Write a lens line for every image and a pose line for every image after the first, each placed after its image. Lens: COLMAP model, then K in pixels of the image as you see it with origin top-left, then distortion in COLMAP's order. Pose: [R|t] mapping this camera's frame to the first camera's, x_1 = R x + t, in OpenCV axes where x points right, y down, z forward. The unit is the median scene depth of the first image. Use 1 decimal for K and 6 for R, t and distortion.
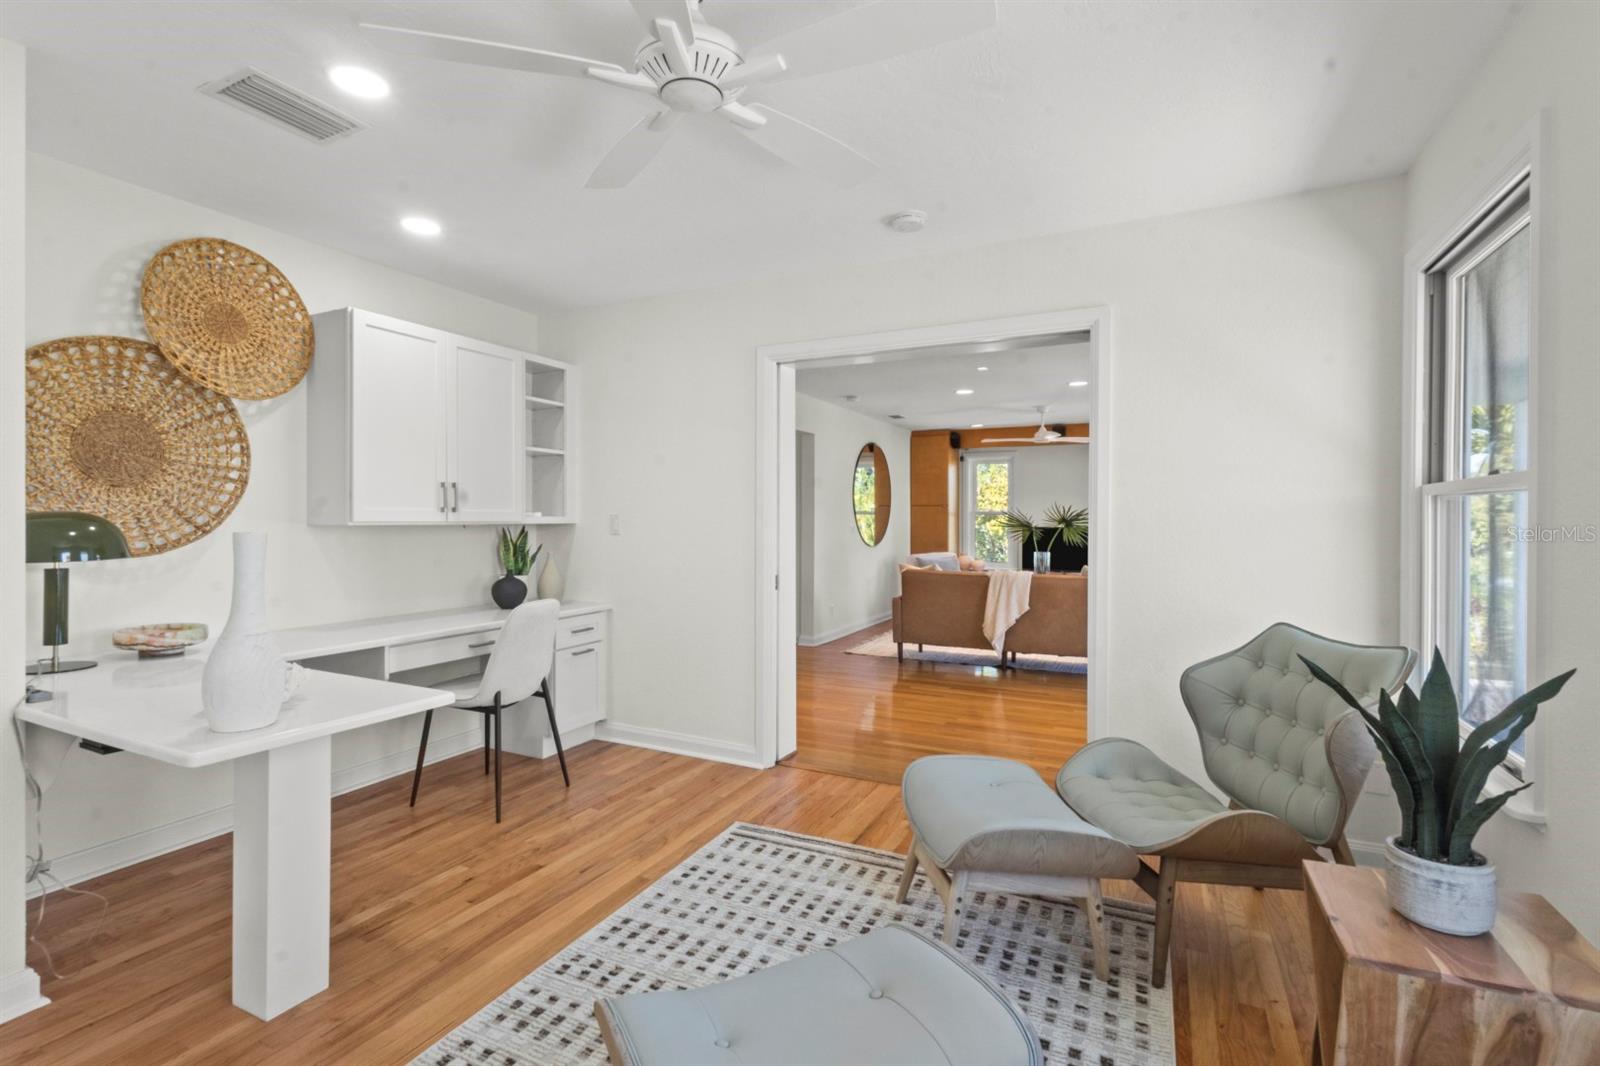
lens RADIAL K [[740.9, 0, 796.0], [0, 740.9, 525.3], [0, 0, 1]] dist [-0.003372, 0.001685]
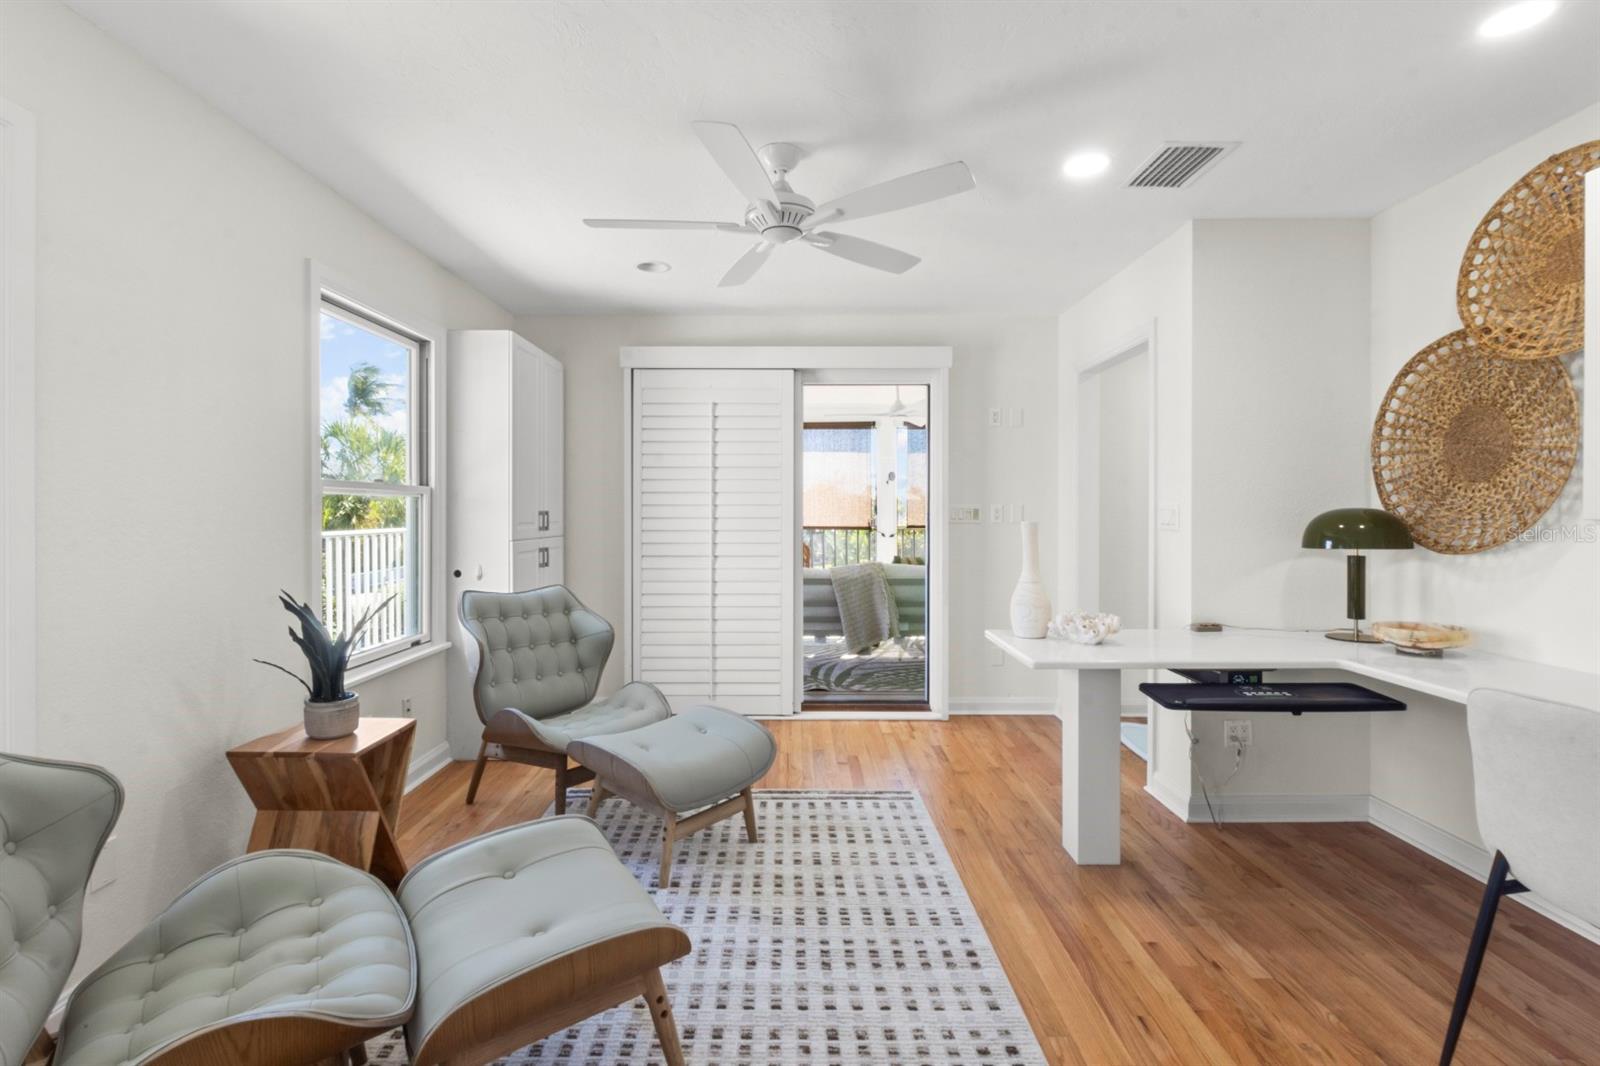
lens RADIAL K [[740.9, 0, 795.1], [0, 740.9, 523.1], [0, 0, 1]] dist [-0.003372, 0.001685]
pose [[-0.896088, 0.004689, -0.443853, 0.336665], [-0.004758, 0.999785, 0.020168, -0.014186], [0.443852, 0.020184, -0.895873, 1.583615]]
